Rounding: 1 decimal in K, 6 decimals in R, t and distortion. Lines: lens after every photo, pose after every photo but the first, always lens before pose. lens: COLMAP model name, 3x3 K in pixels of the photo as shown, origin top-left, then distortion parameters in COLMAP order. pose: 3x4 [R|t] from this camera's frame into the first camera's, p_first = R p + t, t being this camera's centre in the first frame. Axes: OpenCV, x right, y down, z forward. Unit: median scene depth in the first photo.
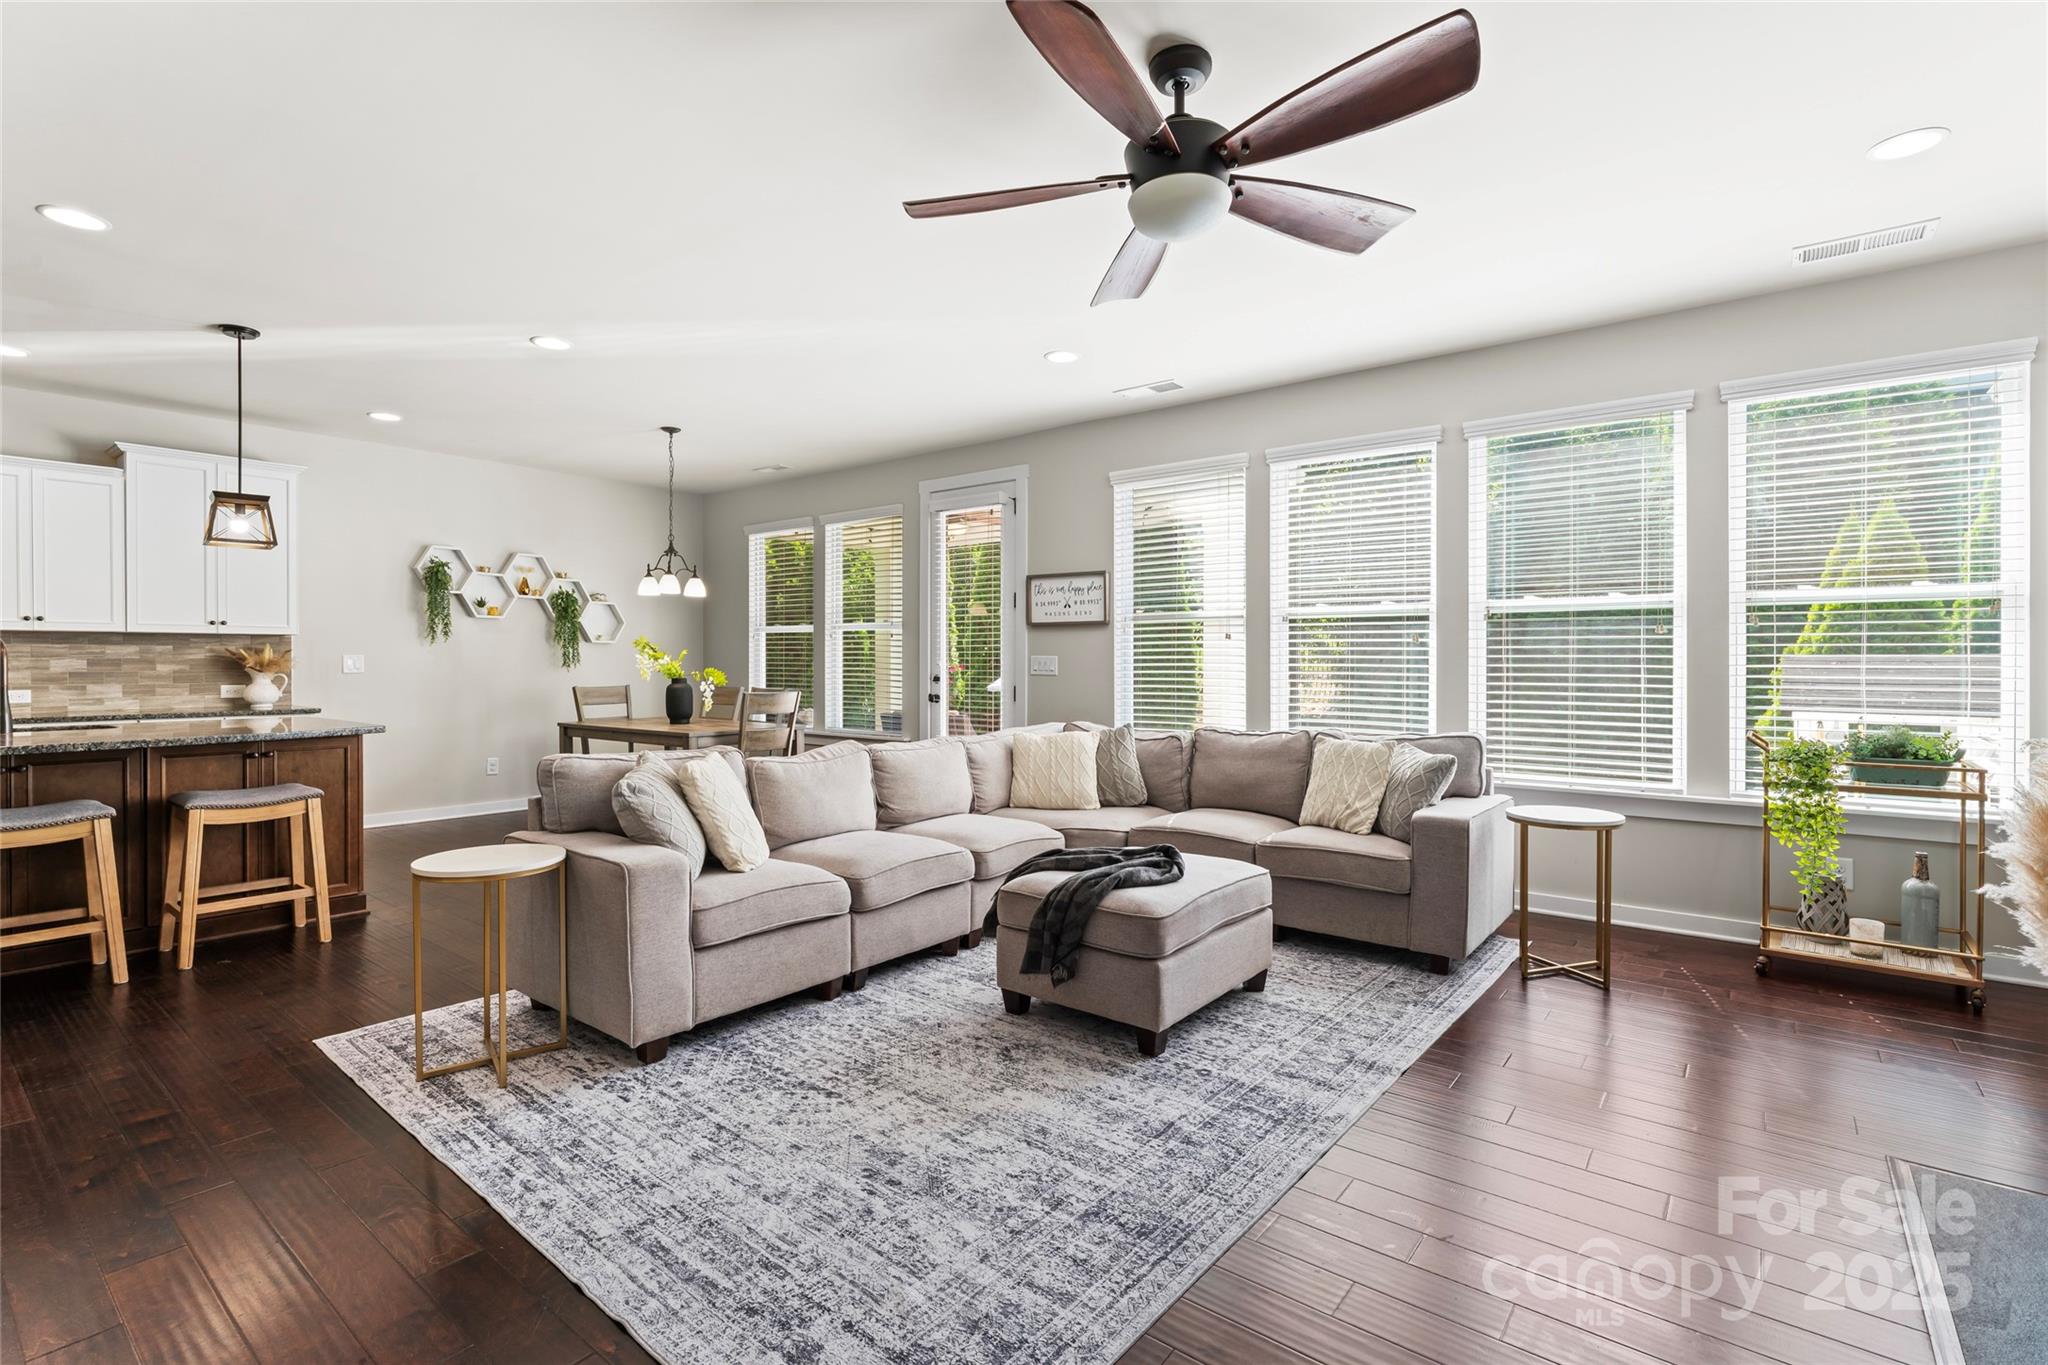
lens RADIAL K [[942.3, 0, 1015.1], [0, 942.3, 665.1], [0, 0, 1]] dist [-0.000500, -0.000383]
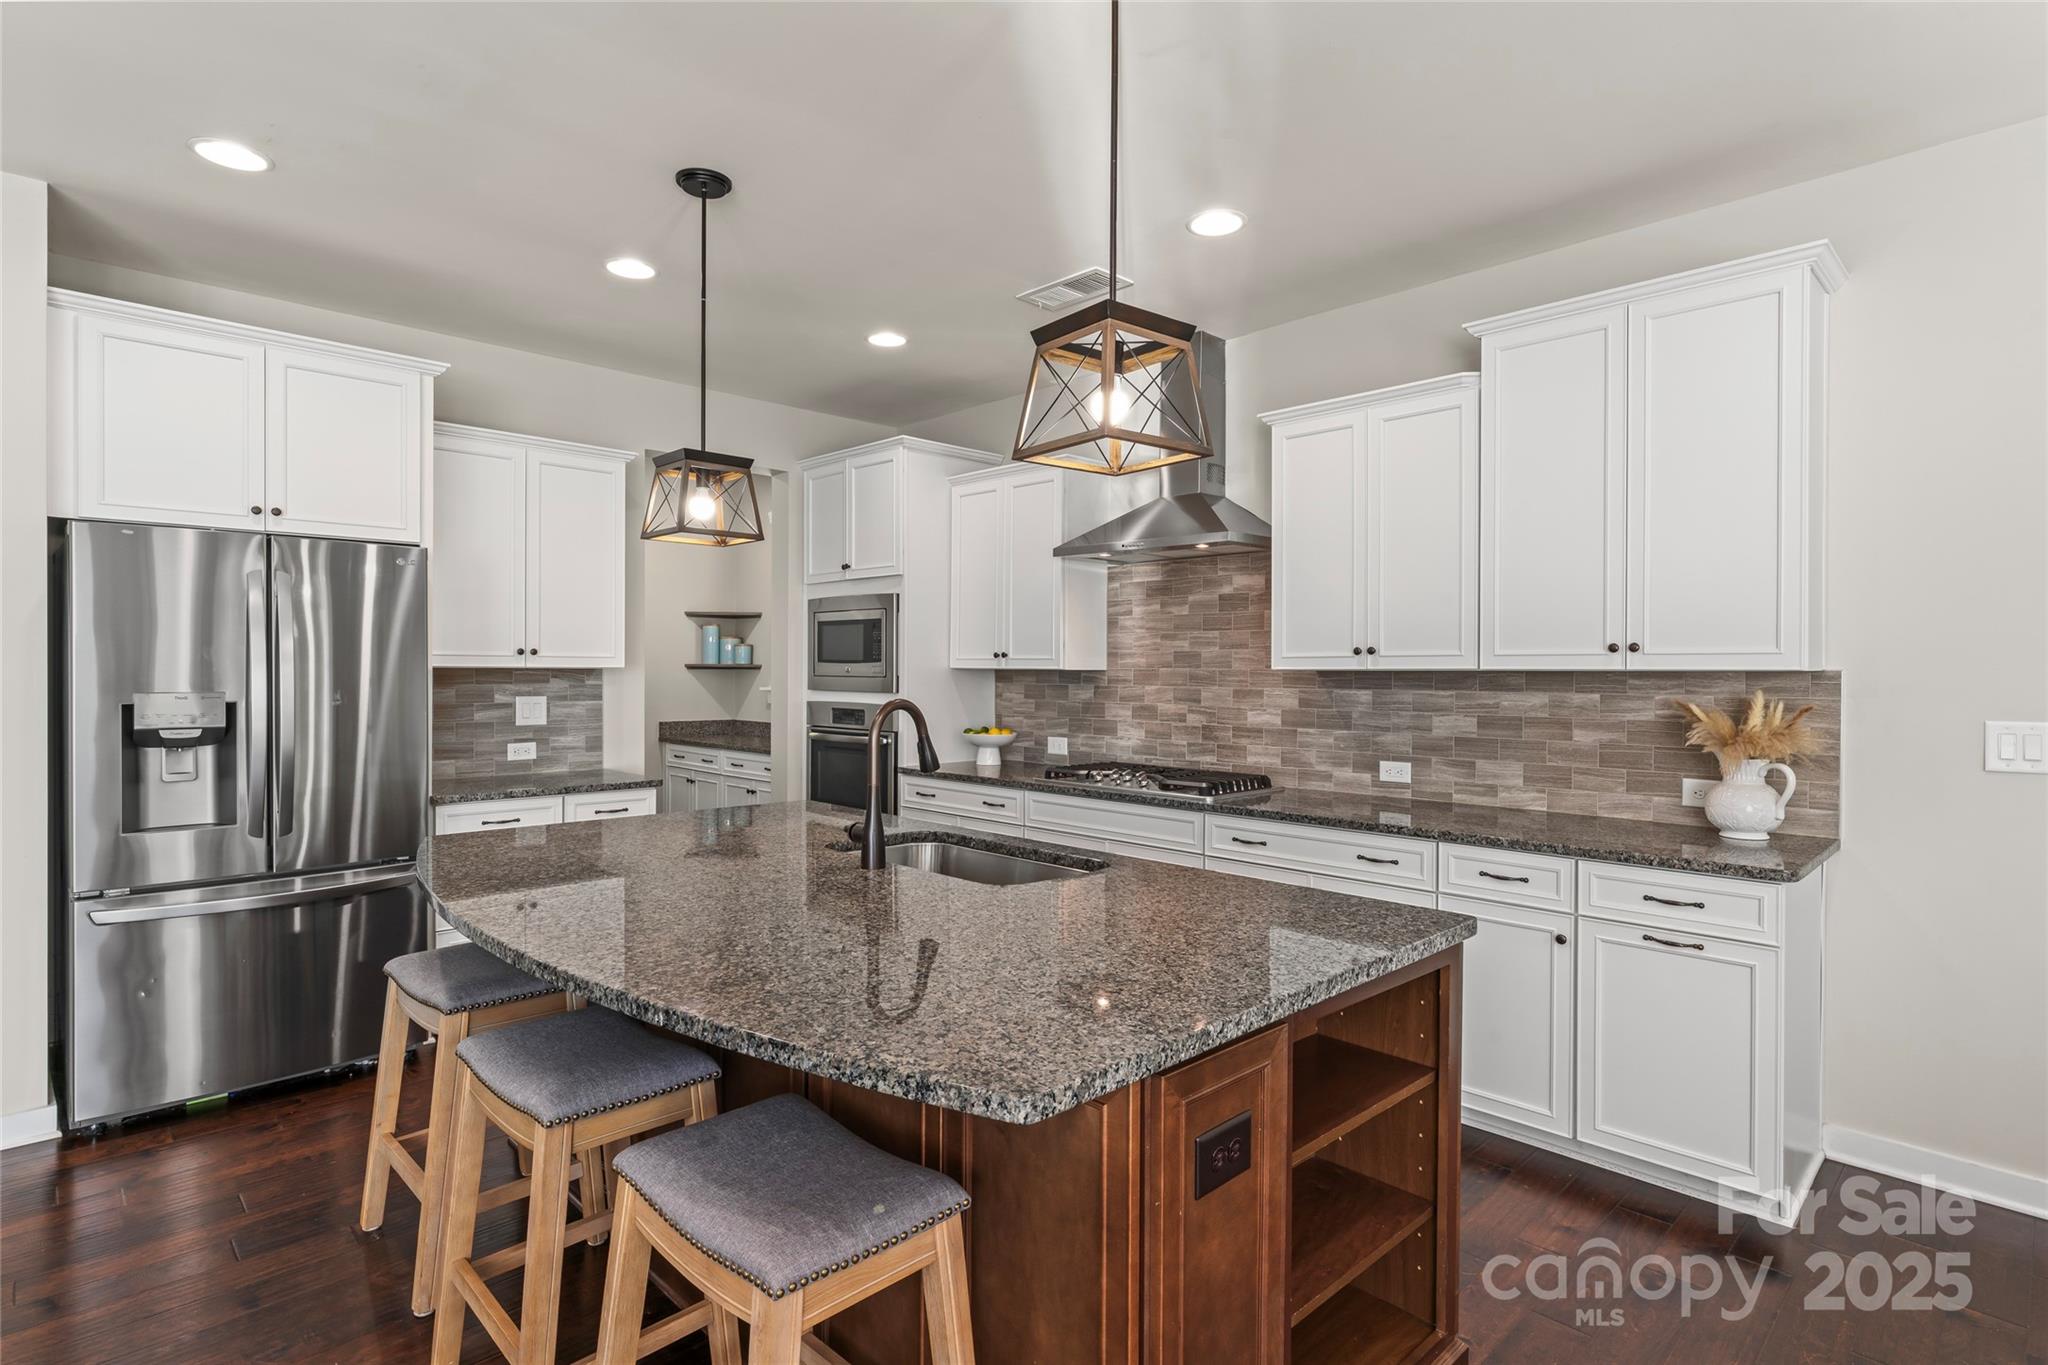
lens RADIAL K [[1024.0, 0, 1027.9], [0, 1024.0, 690.4], [0, 0, 1]] dist [0.002598, -0.000656]
pose [[-0.116964, 0.019388, -0.992947, -0.330262], [-0.006729, 0.999771, 0.020314, -0.034573], [0.993113, 0.009058, -0.116807, 0.820457]]
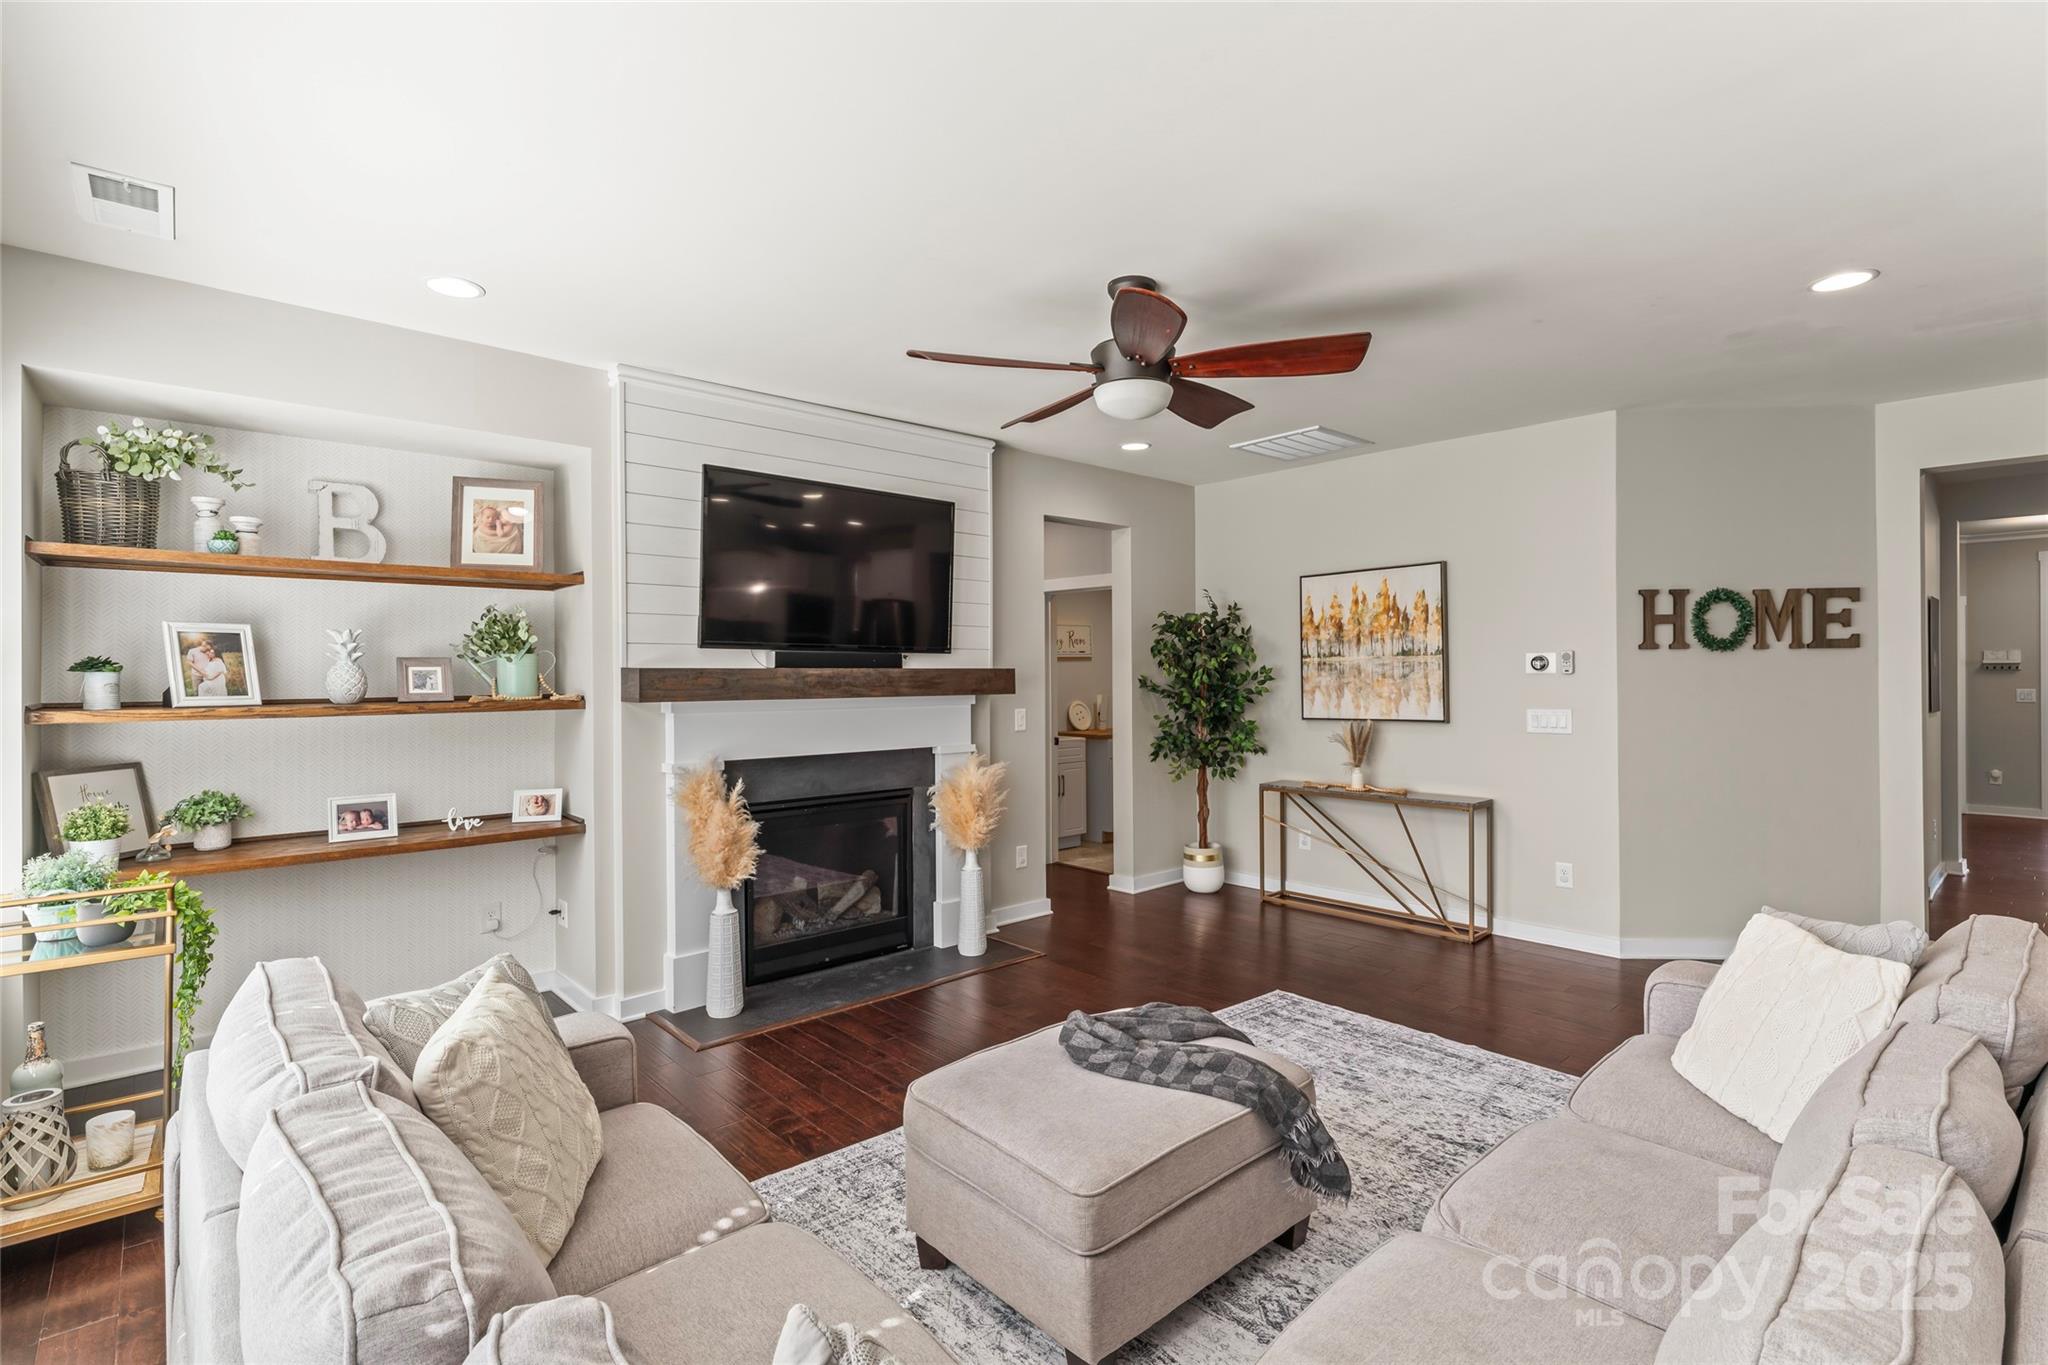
lens RADIAL K [[955.1, 0, 1024.0], [0, 955.1, 682.5], [0, 0, 1]] dist [-0.001727, -0.000413]
pose [[-0.986575, 0.003269, 0.163275, 0.049482], [0.004778, 0.999949, 0.008852, -0.046005], [-0.163237, 0.009513, -0.986541, 1.038764]]
